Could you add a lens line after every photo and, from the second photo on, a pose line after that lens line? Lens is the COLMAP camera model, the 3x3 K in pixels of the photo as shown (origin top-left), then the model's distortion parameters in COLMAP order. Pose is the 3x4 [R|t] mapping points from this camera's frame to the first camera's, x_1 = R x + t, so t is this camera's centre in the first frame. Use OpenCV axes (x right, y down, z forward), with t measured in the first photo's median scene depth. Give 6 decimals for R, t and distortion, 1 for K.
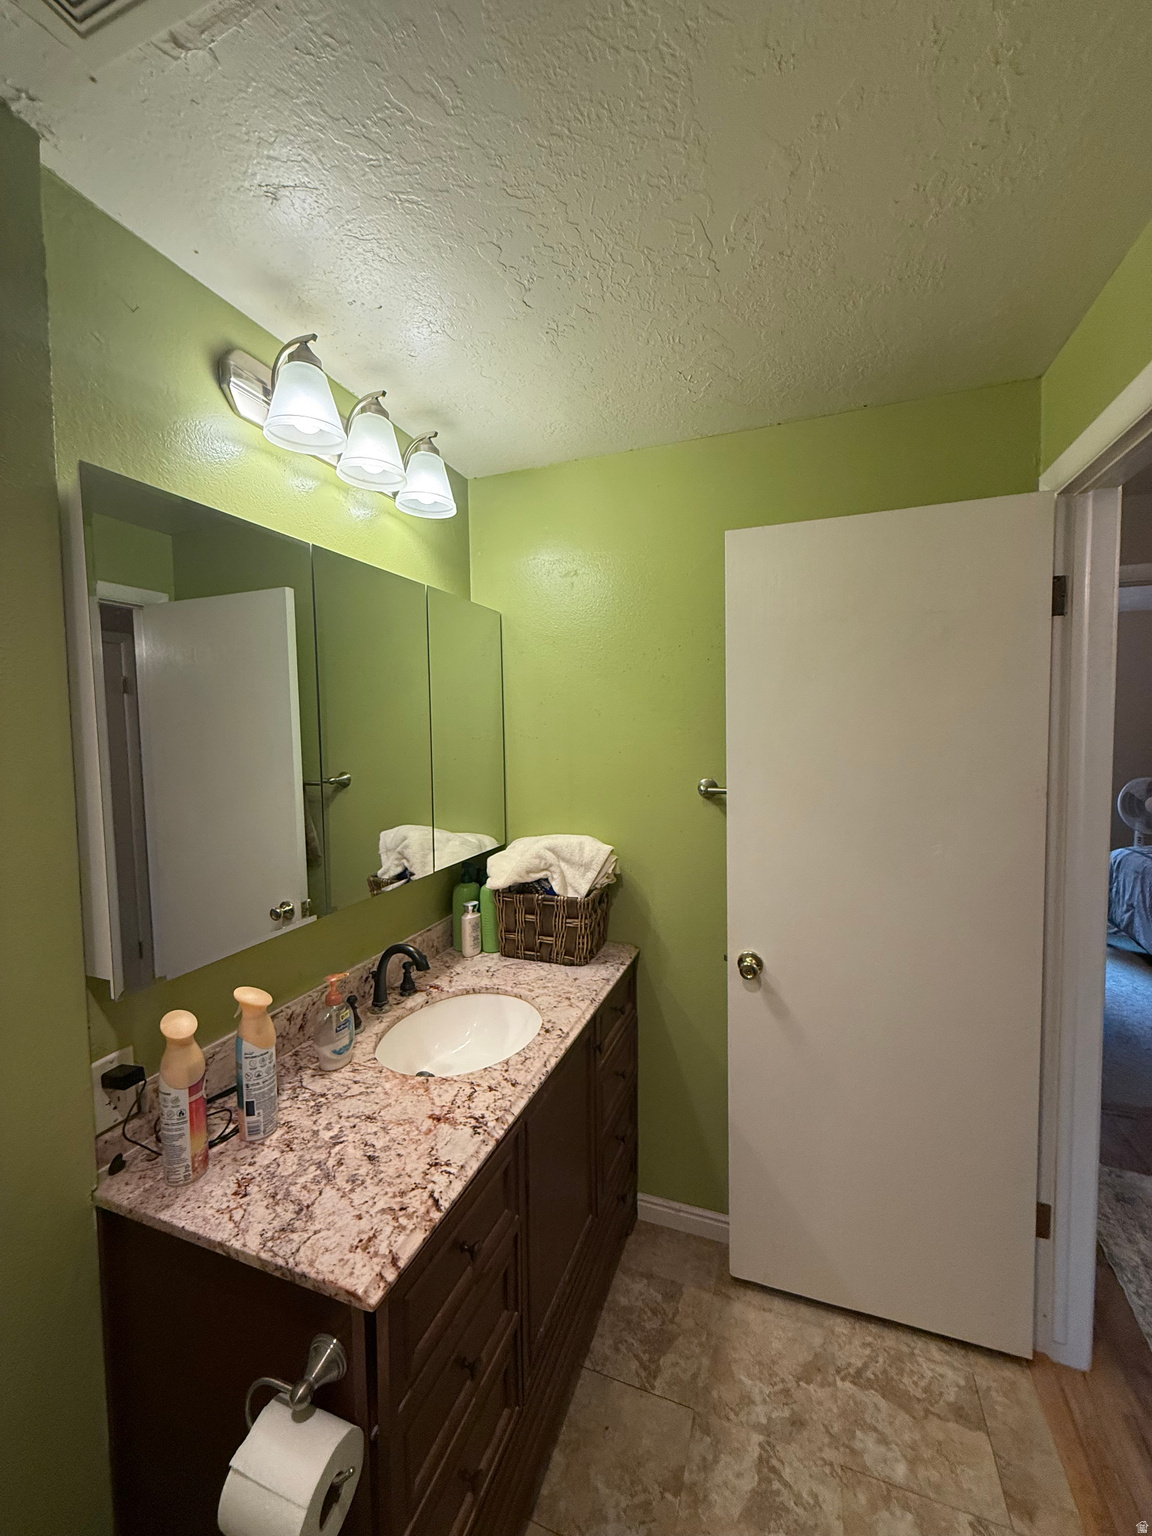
lens RADIAL K [[612.1, 0, 579.1], [0, 612.1, 768.3], [0, 0, 1]] dist [0.000838, -0.000412]
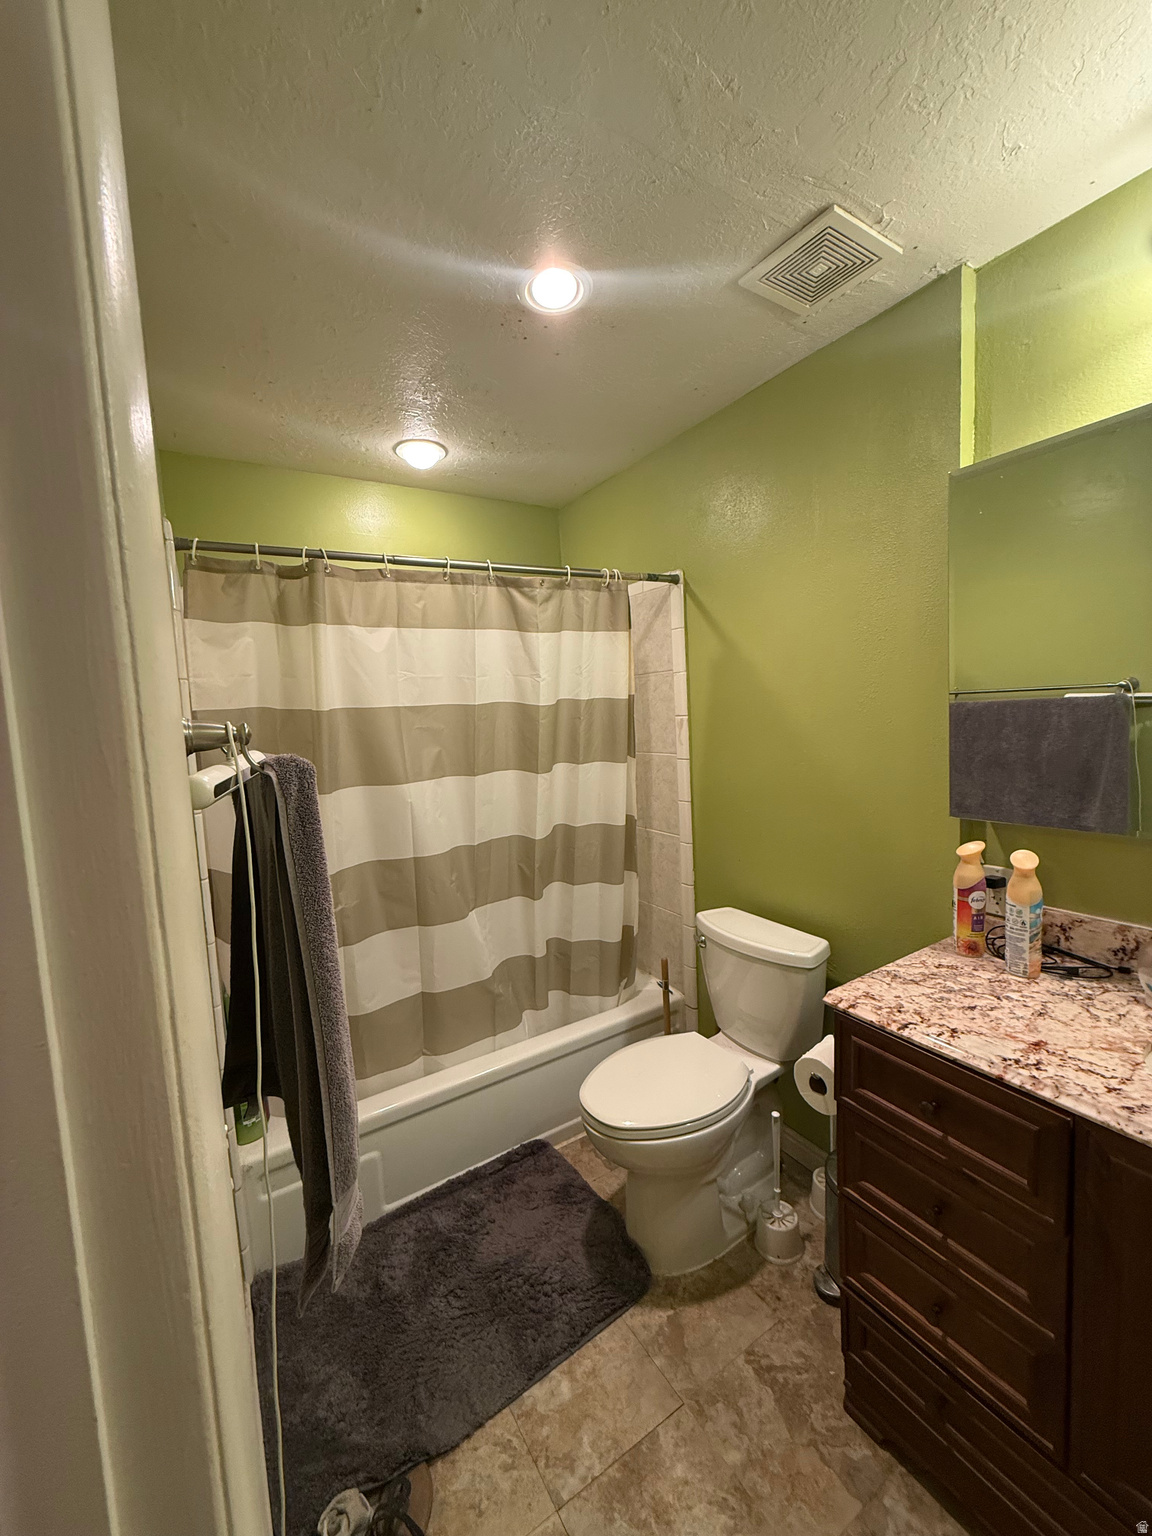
lens RADIAL K [[612.1, 0, 579.3], [0, 612.1, 763.6], [0, 0, 1]] dist [0.000838, -0.000412]
pose [[-0.607773, 0.112269, -0.786134, 0.900913], [0.006009, 0.990578, 0.136821, 0.020457], [0.794088, 0.078432, -0.602721, 1.007702]]
